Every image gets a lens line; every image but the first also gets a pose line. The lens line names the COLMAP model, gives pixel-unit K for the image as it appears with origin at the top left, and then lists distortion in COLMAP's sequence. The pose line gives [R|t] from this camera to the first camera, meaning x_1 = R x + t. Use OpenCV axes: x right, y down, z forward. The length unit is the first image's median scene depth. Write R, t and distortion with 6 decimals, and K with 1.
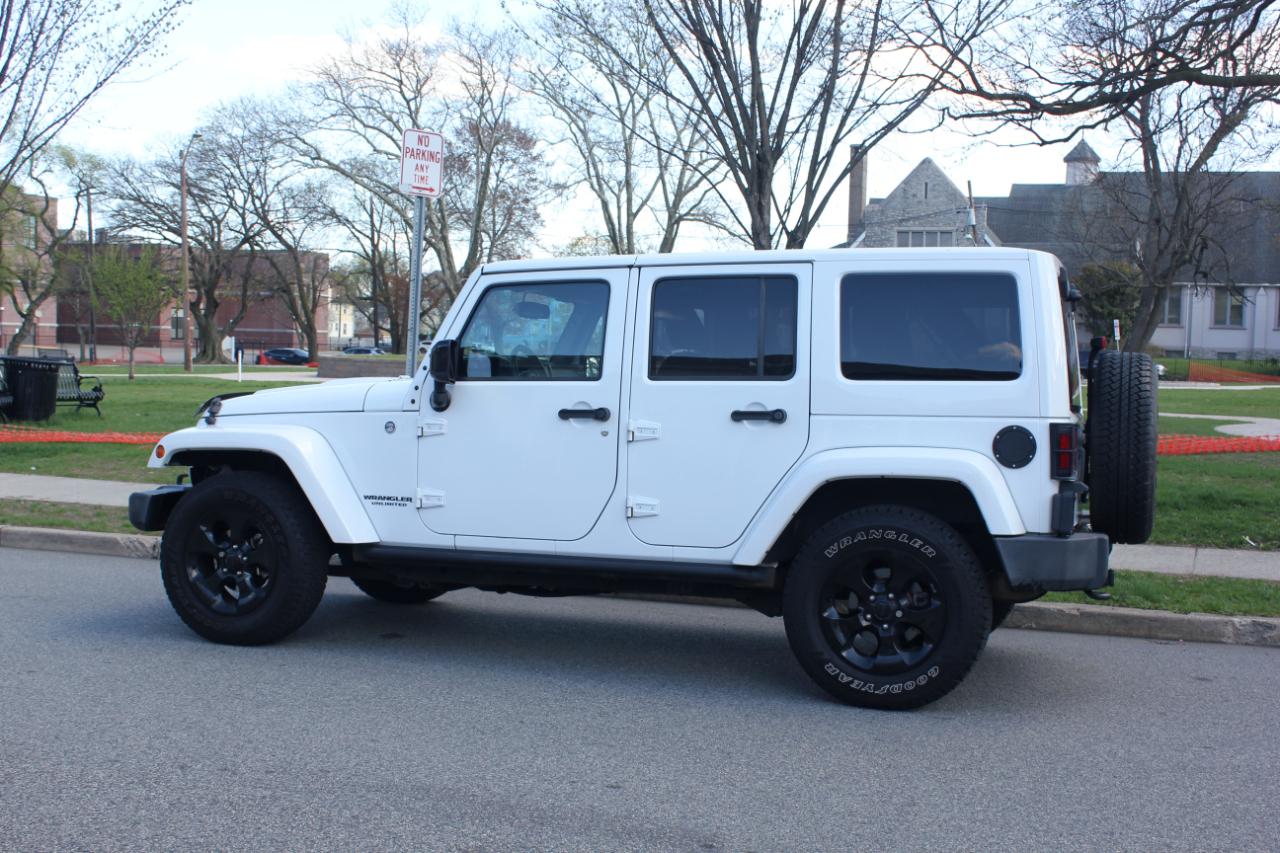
lens RADIAL K [[1480.2, 0, 640.0], [0, 1480.2, 426.5], [0, 0, 1]] dist [-0.108384, 0.190357]
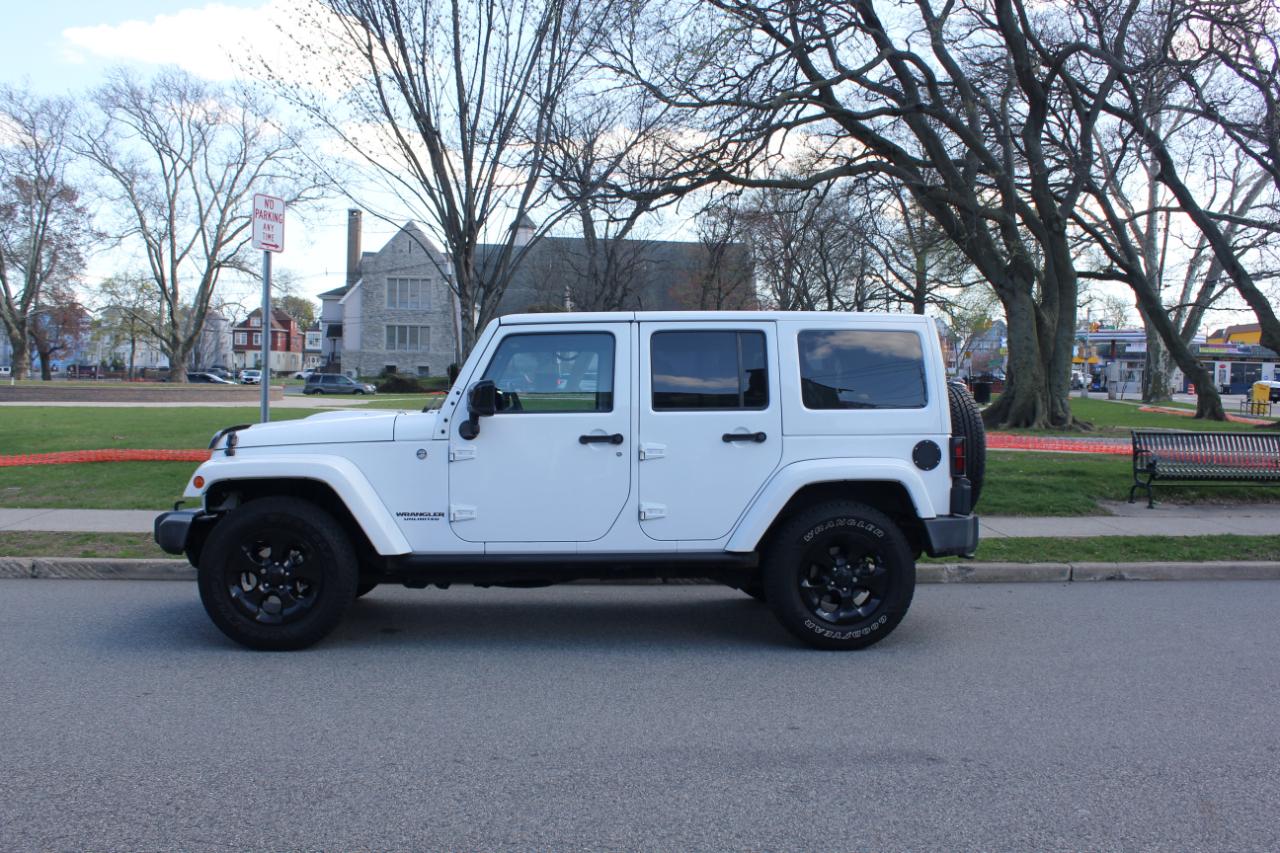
lens RADIAL K [[1157.0, 0, 640.0], [0, 1157.0, 426.5], [0, 0, 1]] dist [-0.144630, 0.155397]
pose [[0.915495, -0.022217, 0.401714, -0.327595], [0.023510, 0.999722, 0.001712, -0.016392], [-0.401641, 0.007876, 0.915763, 0.076288]]
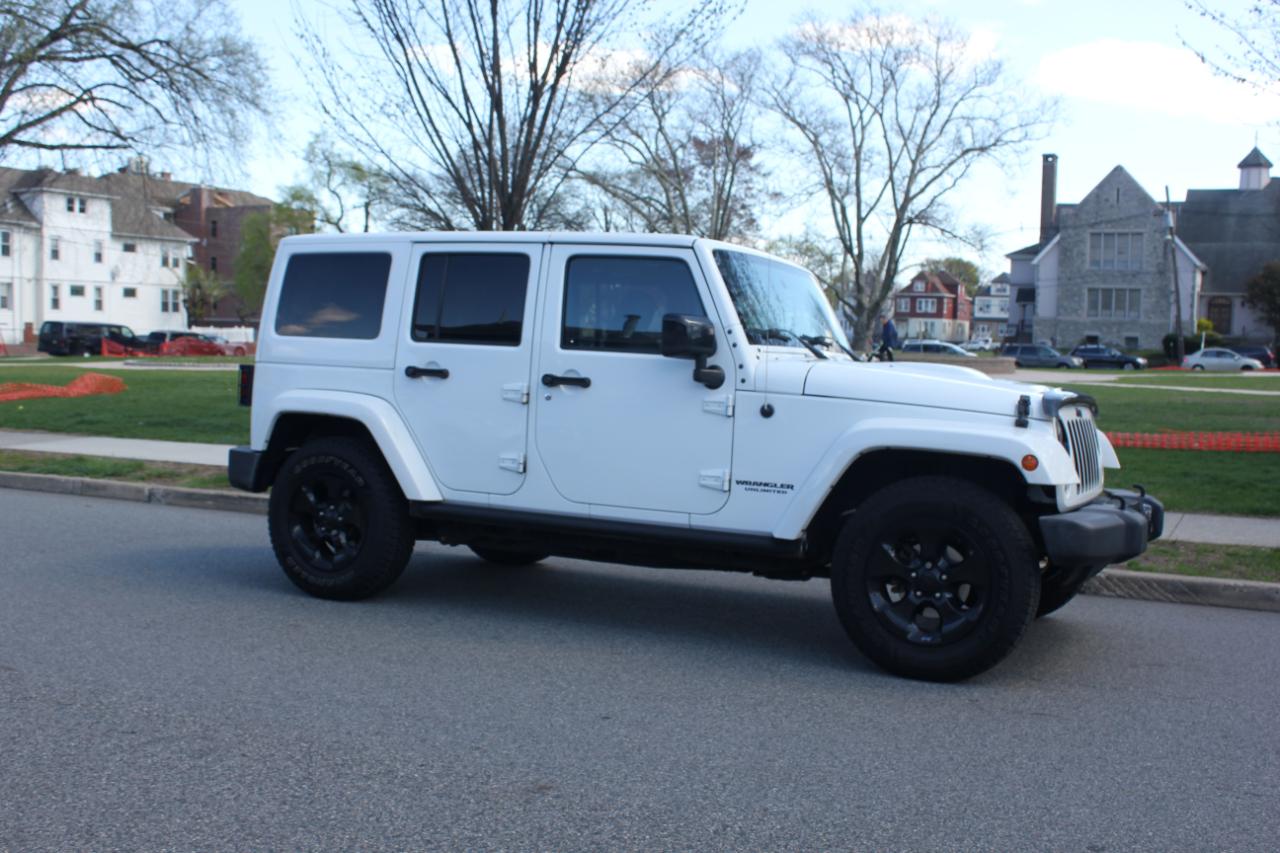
lens RADIAL K [[1303.6, 0, 649.1], [0, 1303.6, 430.2], [0, 0, 1]] dist [-0.130407, 0.146500]
pose [[0.994919, 0.004344, -0.100589, -0.655696], [-0.002761, 0.999870, 0.015872, -0.019649], [0.100645, -0.015514, 0.994801, 0.308790]]
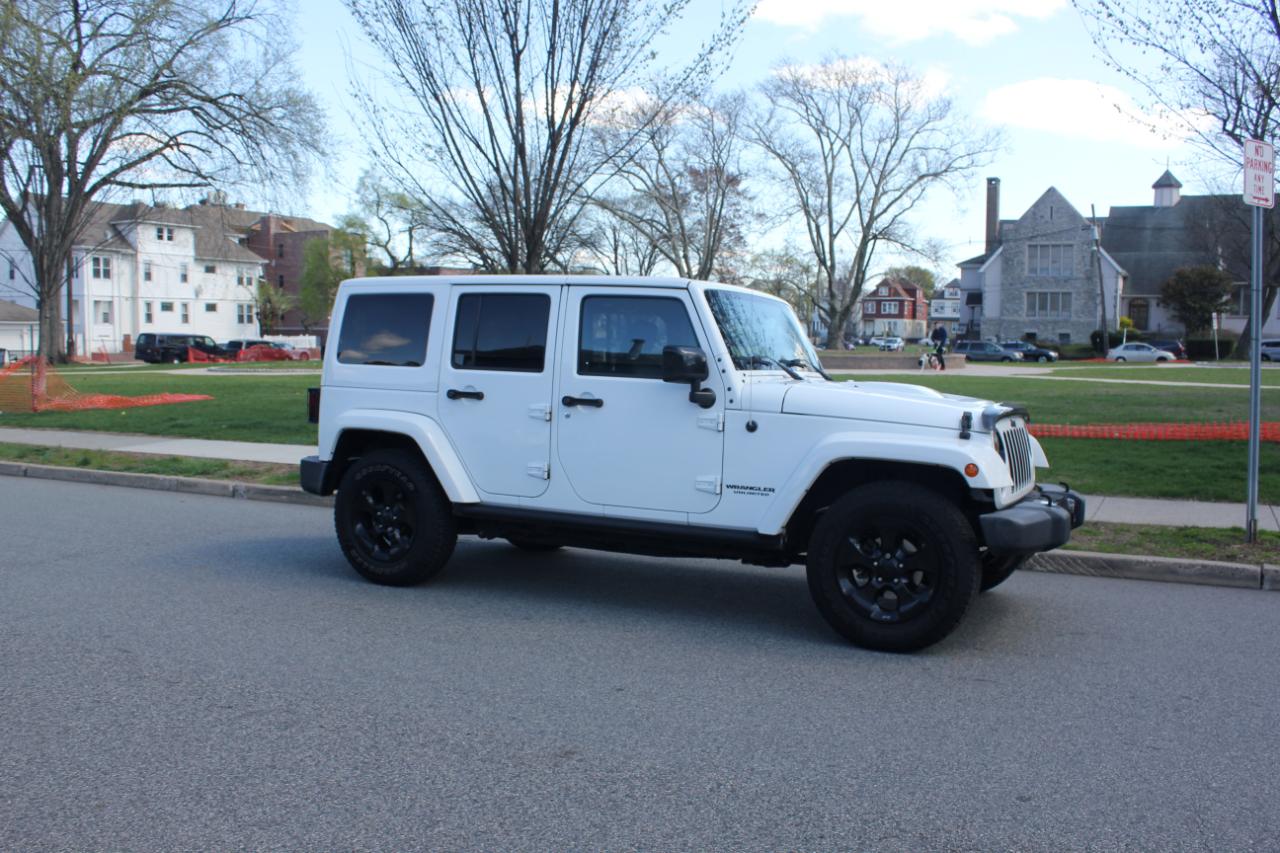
lens RADIAL K [[1114.5, 0, 649.1], [0, 1114.5, 436.4], [0, 0, 1]] dist [-0.155677, 0.136701]
pose [[0.994419, -0.007218, -0.105255, -0.653380], [0.010829, 0.999371, 0.033780, -0.037613], [0.104945, -0.034731, 0.993871, 0.296627]]
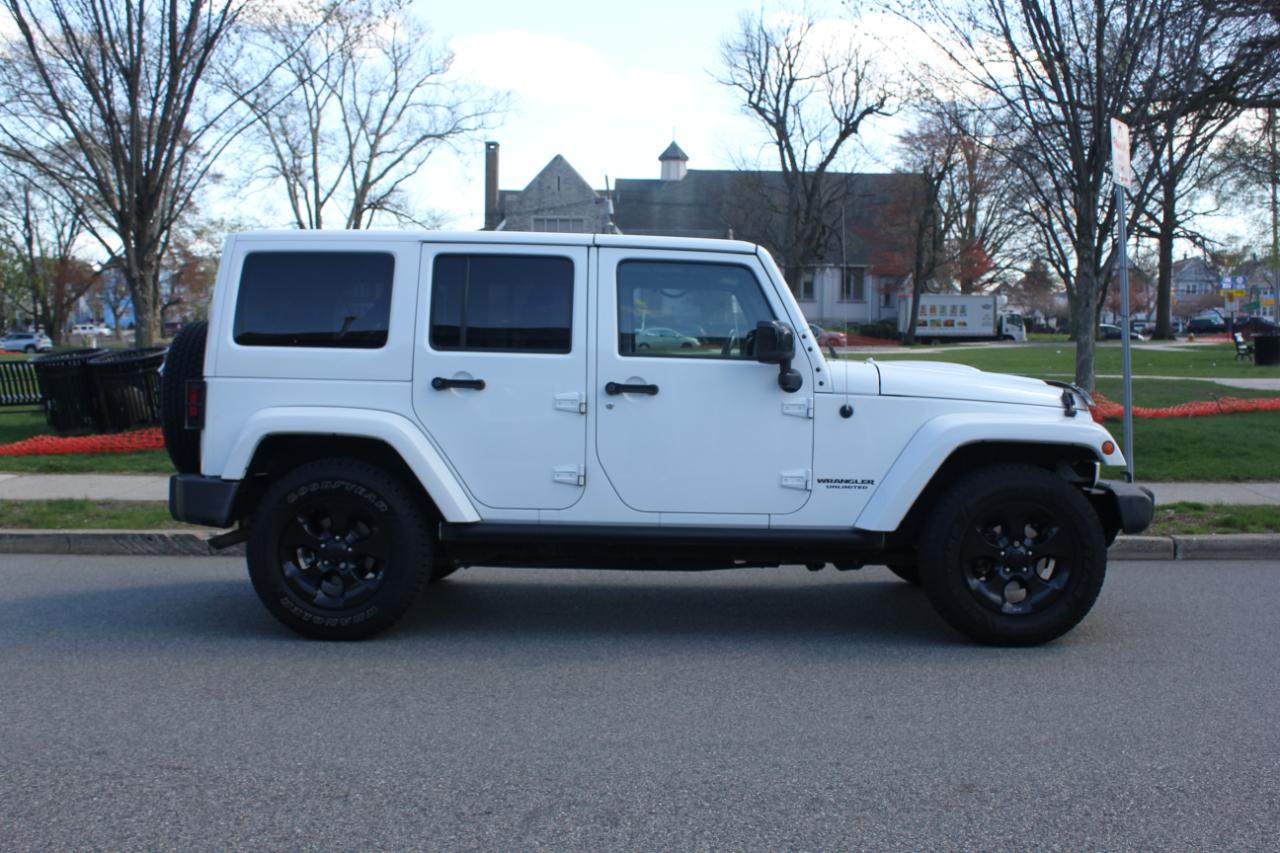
lens RADIAL K [[1303.6, 0, 649.1], [0, 1303.6, 430.2], [0, 0, 1]] dist [-0.130407, 0.146500]
pose [[0.941554, -0.043240, 0.334076, -1.017604], [0.033341, 0.998820, 0.035311, -0.038279], [-0.335209, -0.022109, 0.941884, 0.356334]]
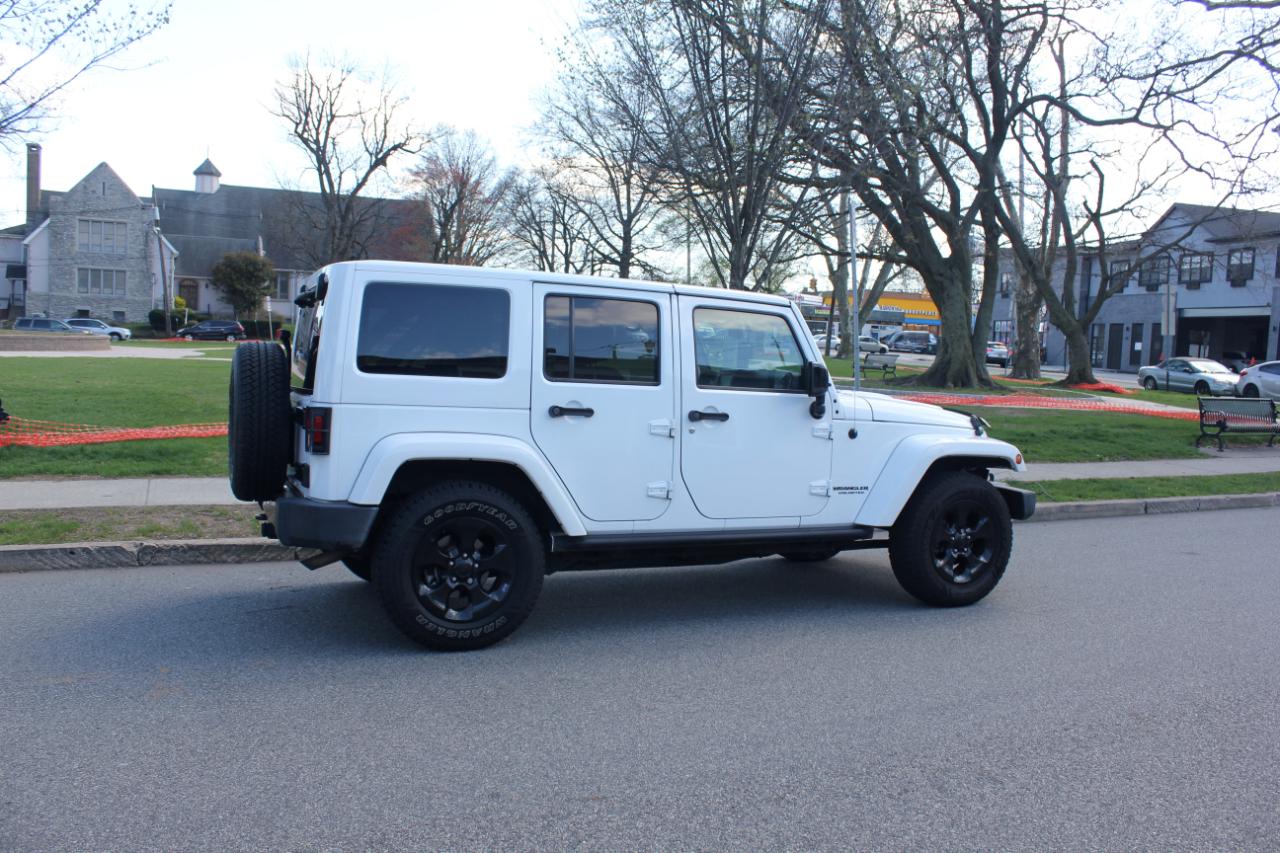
lens RADIAL K [[1070.9, 0, 644.7], [0, 1070.9, 424.1], [0, 0, 1]] dist [-0.168231, 0.163588]
pose [[0.708479, -0.050416, 0.703929, -1.317193], [0.012581, 0.998189, 0.058829, -0.073680], [-0.705620, -0.032823, 0.707830, 0.575881]]
